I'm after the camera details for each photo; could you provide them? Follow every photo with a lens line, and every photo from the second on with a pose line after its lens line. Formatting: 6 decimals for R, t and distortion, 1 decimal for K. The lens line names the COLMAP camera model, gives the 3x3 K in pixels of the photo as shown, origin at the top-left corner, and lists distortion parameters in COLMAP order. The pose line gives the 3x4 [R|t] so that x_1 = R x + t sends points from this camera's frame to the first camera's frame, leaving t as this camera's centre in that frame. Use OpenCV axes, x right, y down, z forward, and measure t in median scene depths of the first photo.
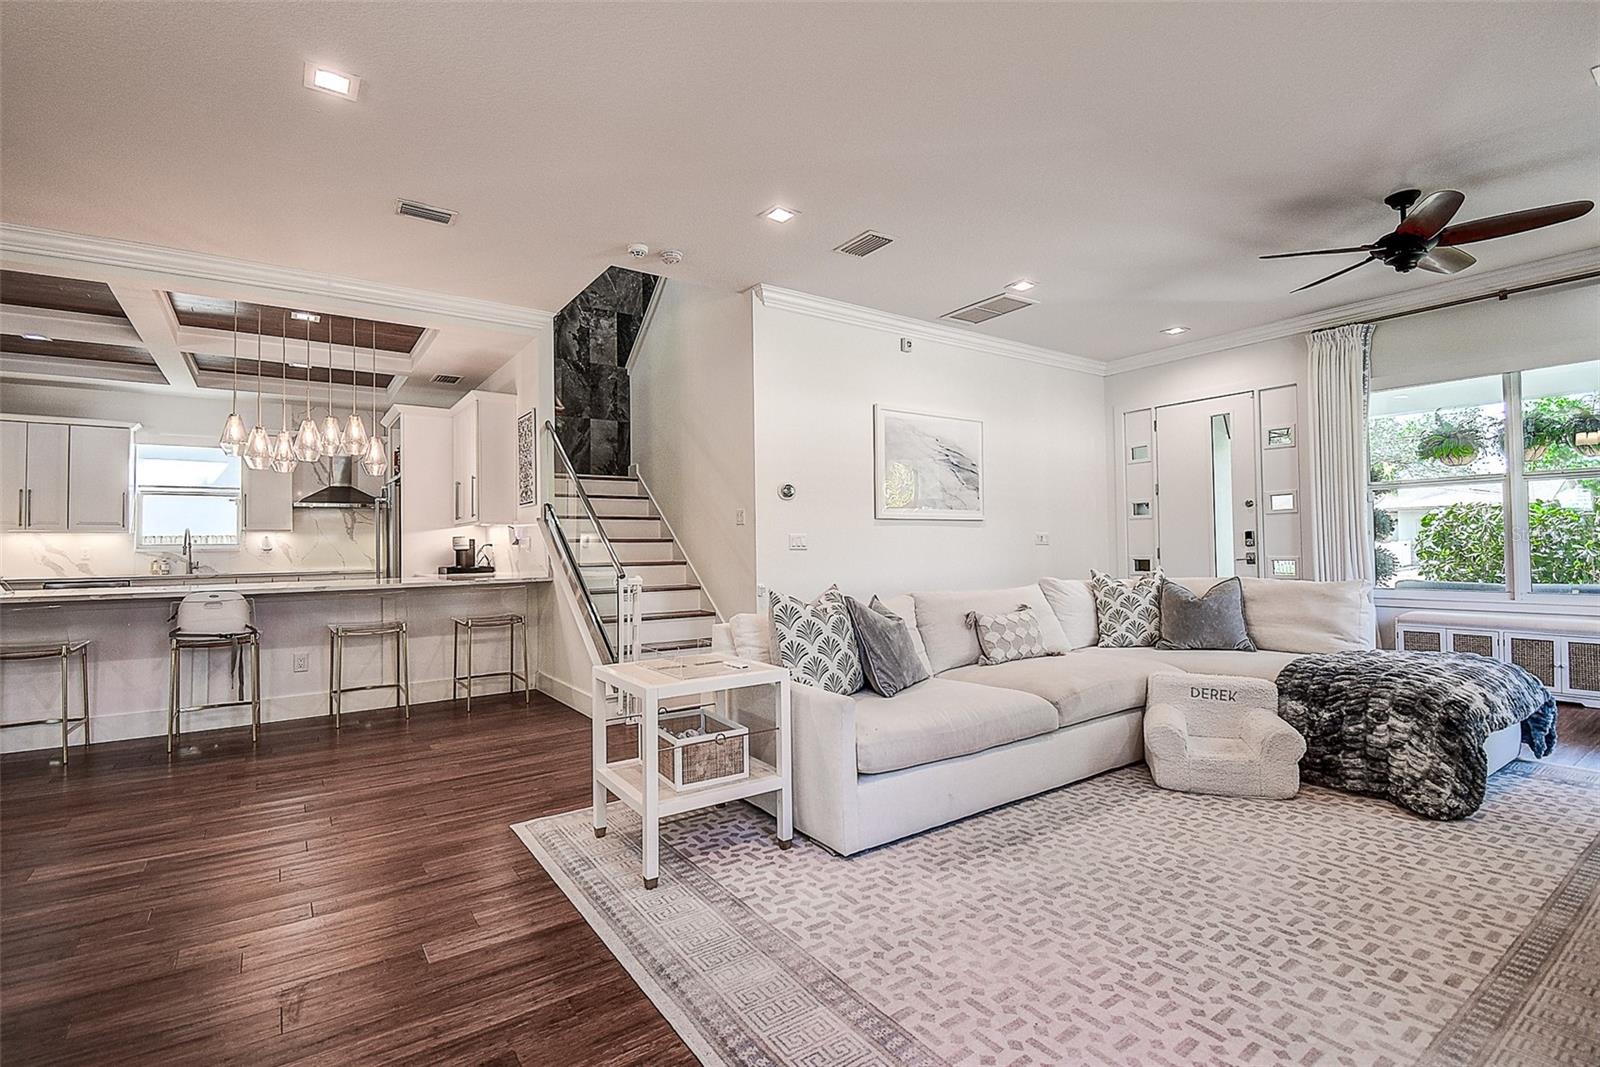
lens RADIAL K [[730.4, 0, 800.0], [0, 730.4, 533.5], [0, 0, 1]] dist [0.023660, -0.026983]
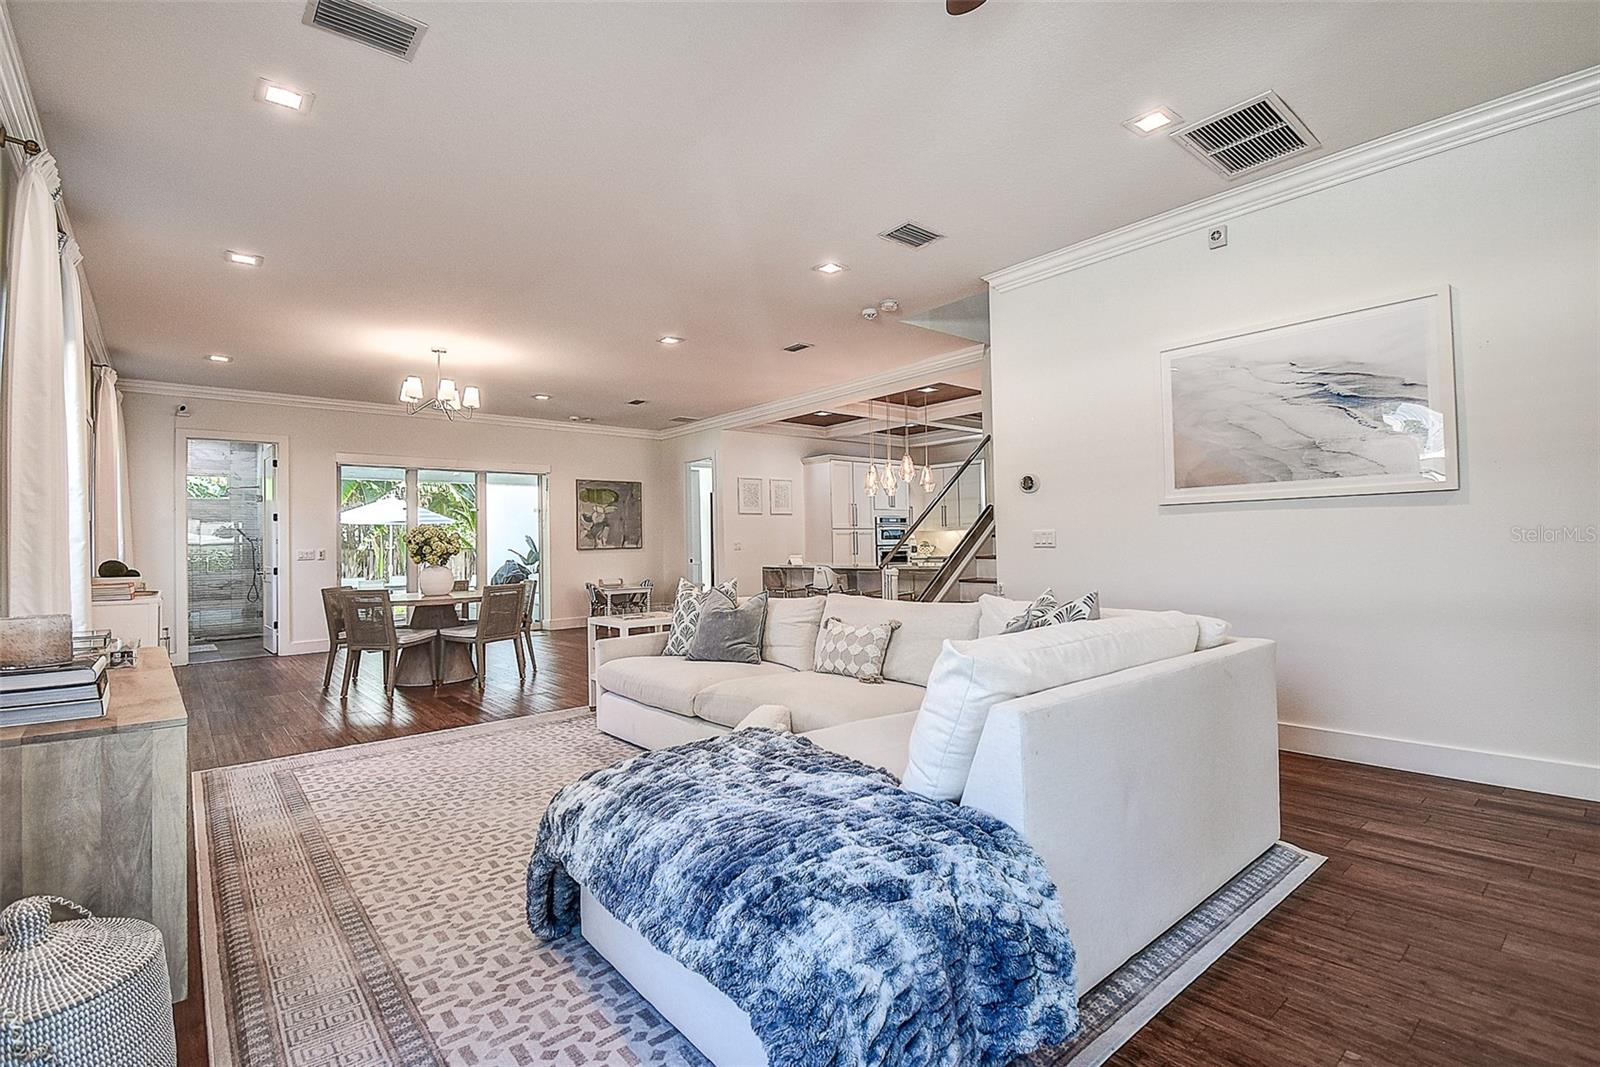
lens RADIAL K [[730.4, 0, 800.0], [0, 730.4, 533.5], [0, 0, 1]] dist [0.023660, -0.026983]
pose [[0.086055, -0.004706, -0.996279, 1.060496], [0.037500, 0.999296, -0.001481, -0.005142], [0.995584, -0.037233, 0.086171, 0.769678]]
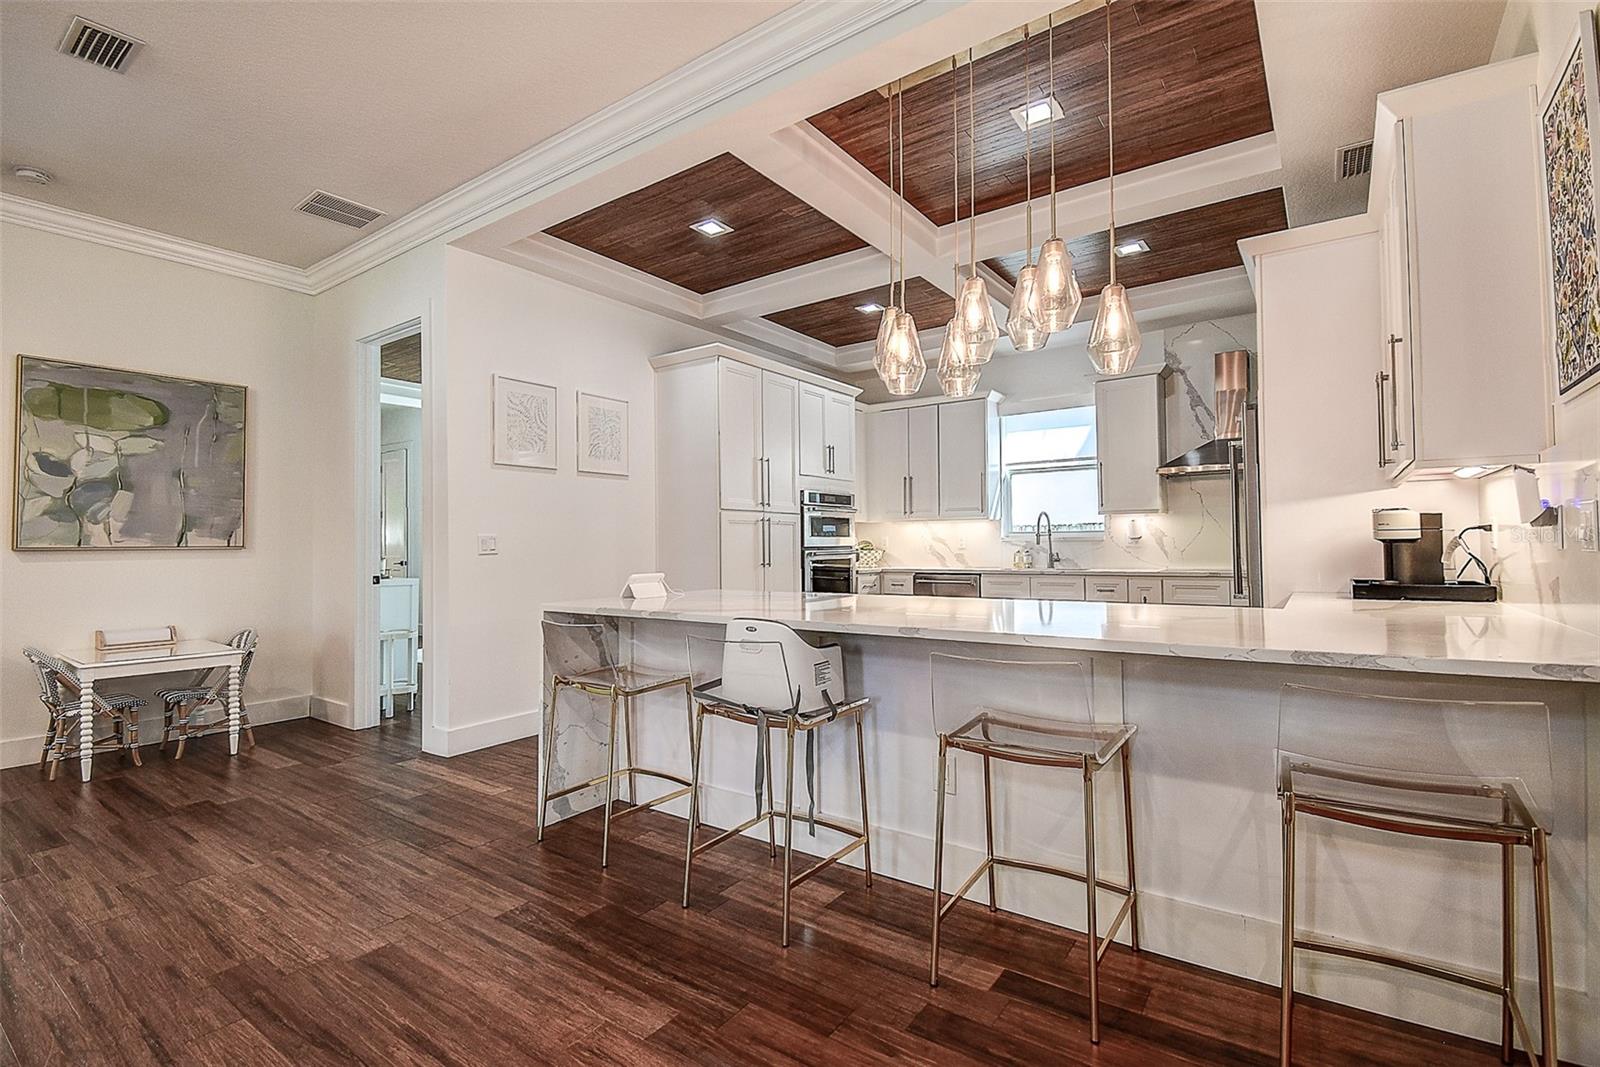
lens RADIAL K [[730.4, 0, 800.0], [0, 730.4, 533.5], [0, 0, 1]] dist [0.023660, -0.026983]
pose [[0.320019, -0.005991, -0.947392, -0.278899], [0.023009, 0.999734, 0.001450, 0.016420], [0.947132, -0.022262, 0.320072, 0.847507]]
